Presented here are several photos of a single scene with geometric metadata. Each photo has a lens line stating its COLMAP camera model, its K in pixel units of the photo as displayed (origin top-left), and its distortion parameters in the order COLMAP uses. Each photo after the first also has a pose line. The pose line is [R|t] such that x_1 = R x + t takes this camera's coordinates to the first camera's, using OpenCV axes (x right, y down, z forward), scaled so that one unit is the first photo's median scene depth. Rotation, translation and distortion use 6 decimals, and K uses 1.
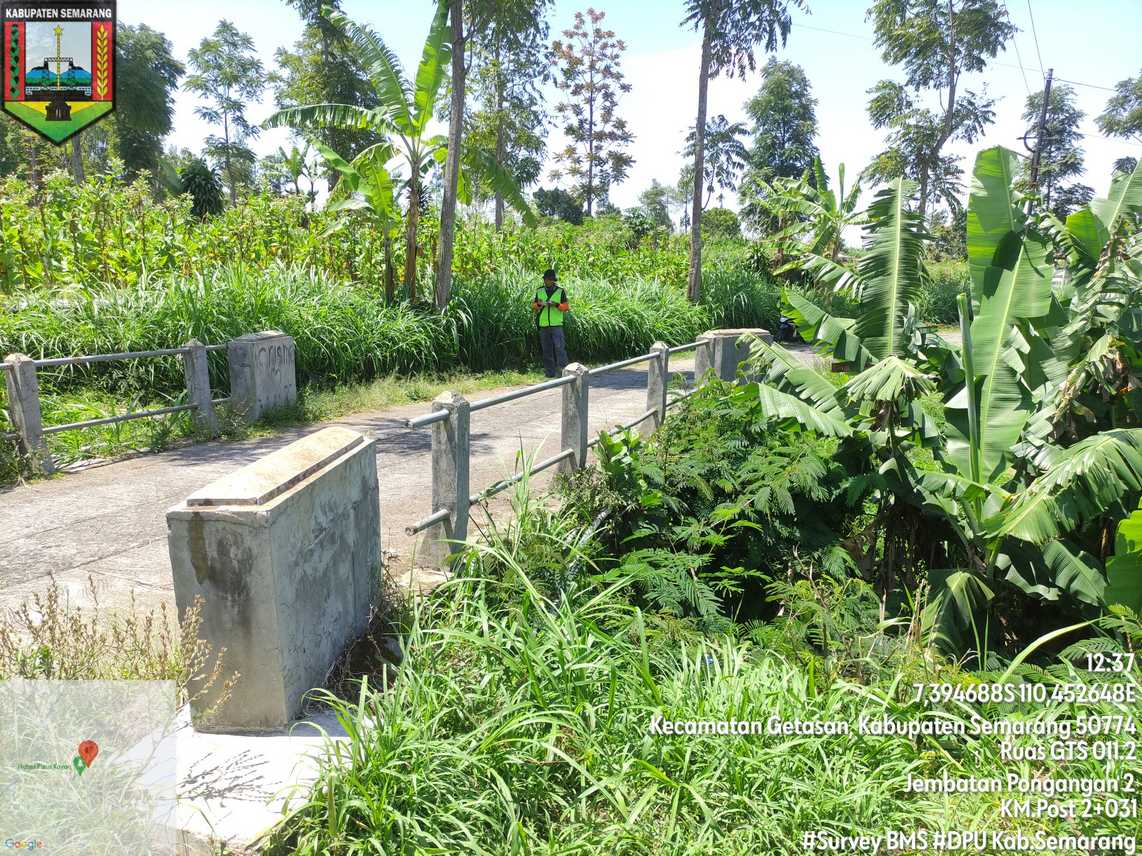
lens RADIAL K [[839.6, 0, 569.2], [0, 839.6, 423.5], [0, 0, 1]] dist [0.059055, -0.059840]
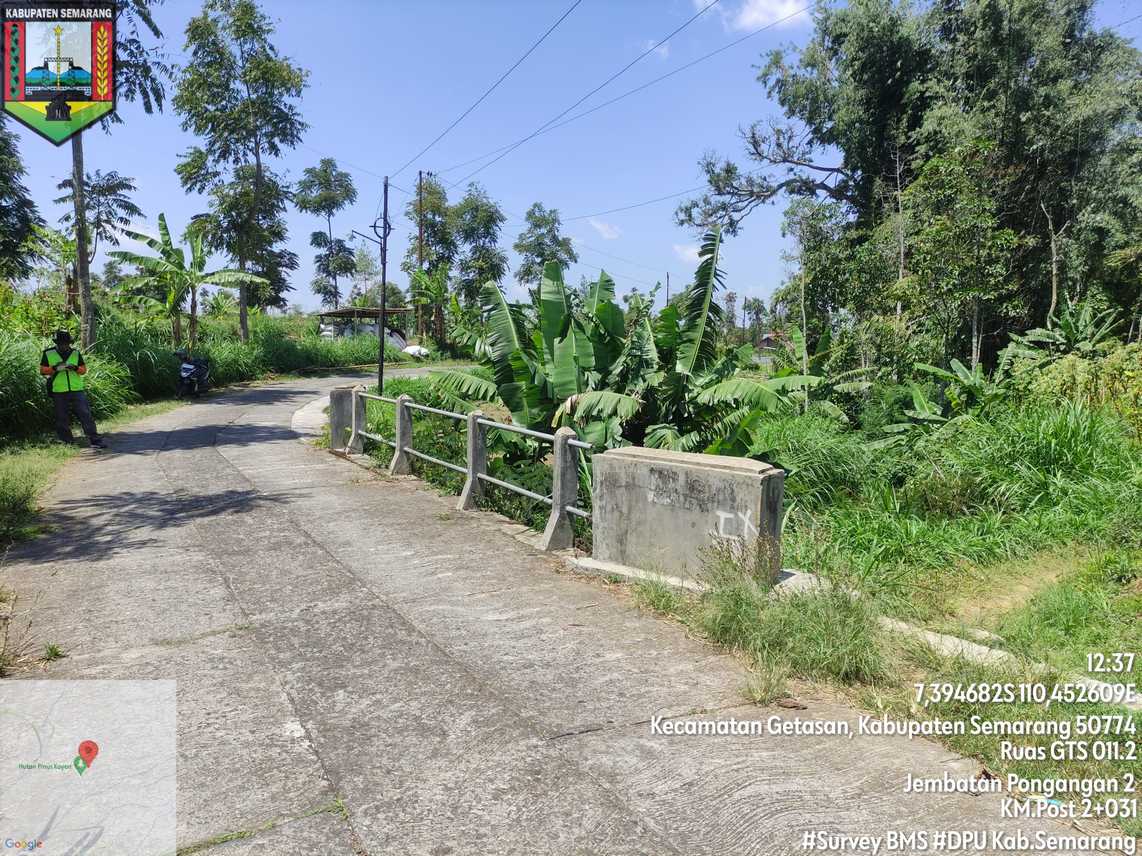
lens RADIAL K [[839.6, 0, 570.4], [0, 839.6, 423.1], [0, 0, 1]] dist [0.059055, -0.059840]
pose [[0.609811, -0.090258, 0.787390, -0.229553], [0.134764, 0.990835, 0.009208, -0.010179], [-0.781005, 0.100497, 0.616386, 0.010723]]
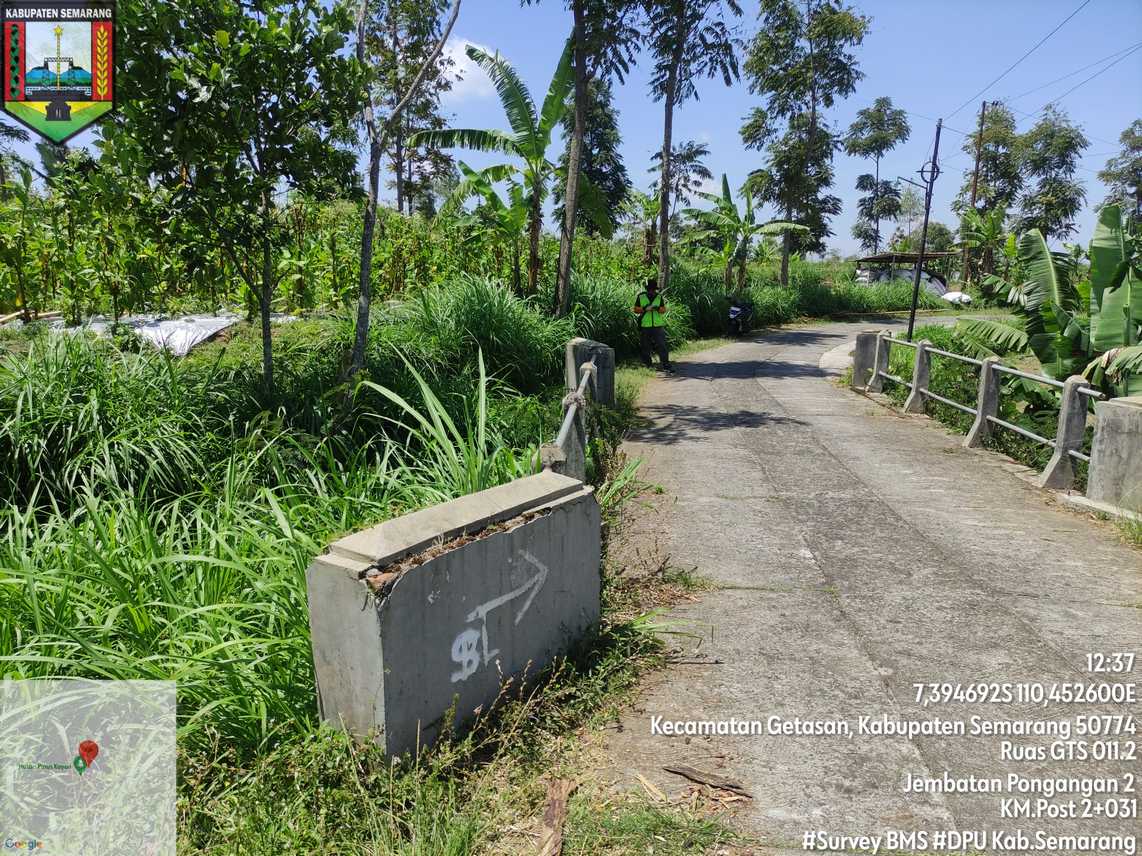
lens RADIAL K [[839.6, 0, 565.3], [0, 839.6, 424.8], [0, 0, 1]] dist [0.059055, -0.059840]
pose [[0.954916, -0.051747, 0.292332, -0.267931], [0.048643, 0.998656, 0.017883, -0.003859], [-0.292864, -0.002857, 0.956150, -0.044546]]
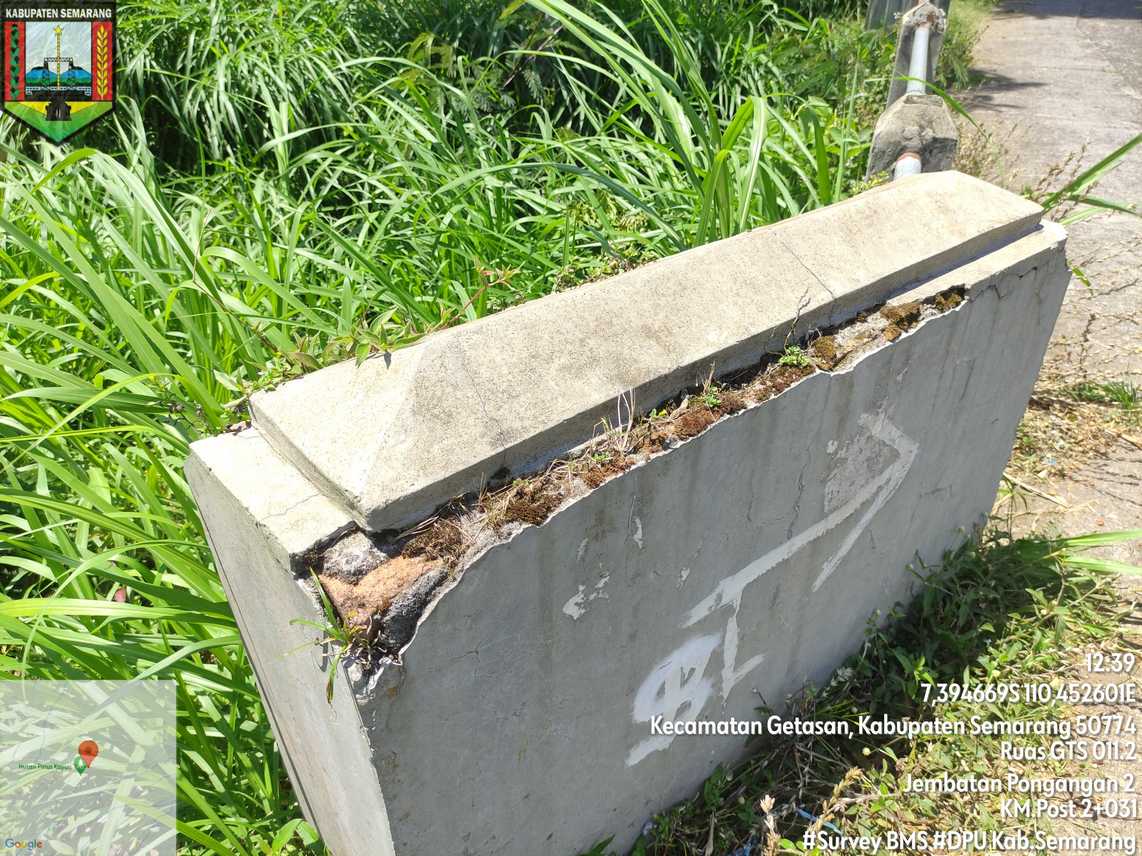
lens RADIAL K [[839.6, 0, 566.6], [0, 839.6, 425.5], [0, 0, 1]] dist [0.059055, -0.059840]
pose [[0.999796, -0.007217, 0.018880, -0.255116], [-0.000718, 0.920808, 0.390017, 0.000277], [-0.020200, -0.389950, 0.920614, 0.034778]]
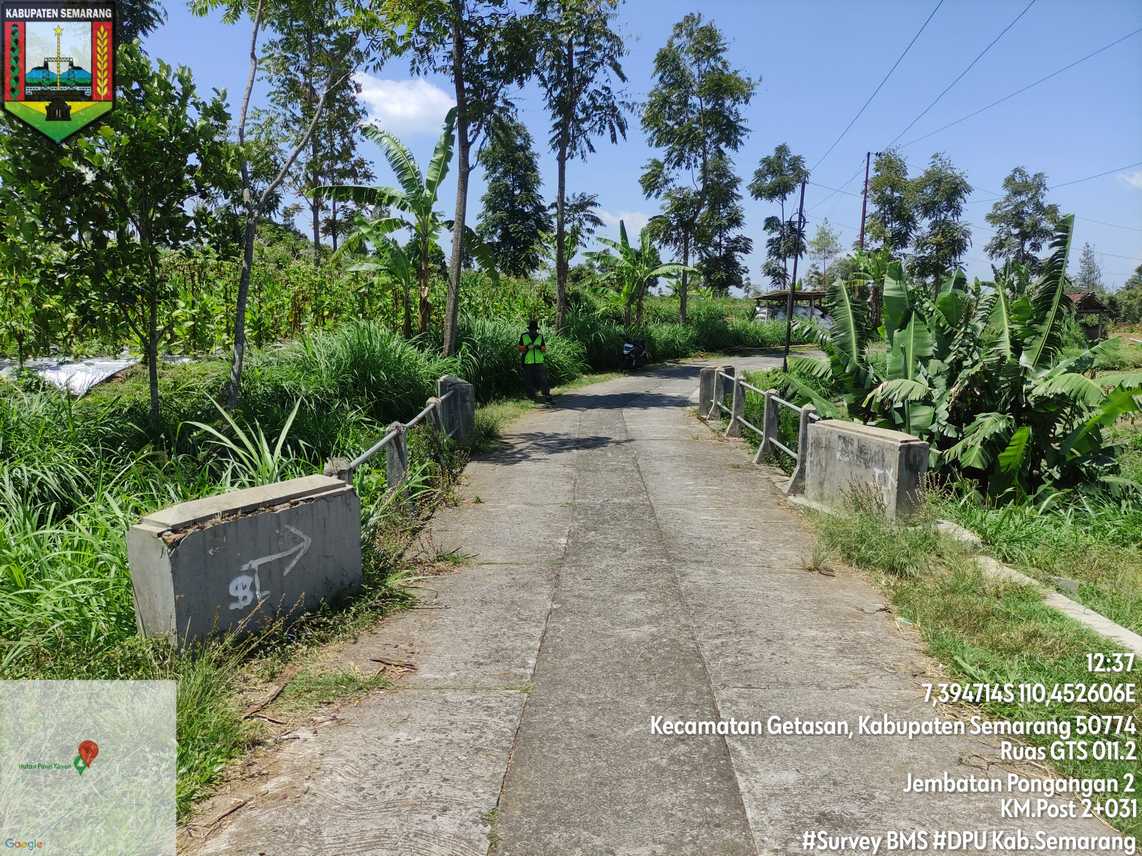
lens RADIAL K [[839.6, 0, 565.2], [0, 839.6, 427.8], [0, 0, 1]] dist [0.059055, -0.059840]
pose [[0.930464, -0.054153, 0.362359, -0.248582], [0.063349, 0.997900, -0.013535, 0.001392], [-0.360865, 0.035549, 0.931940, -0.118302]]
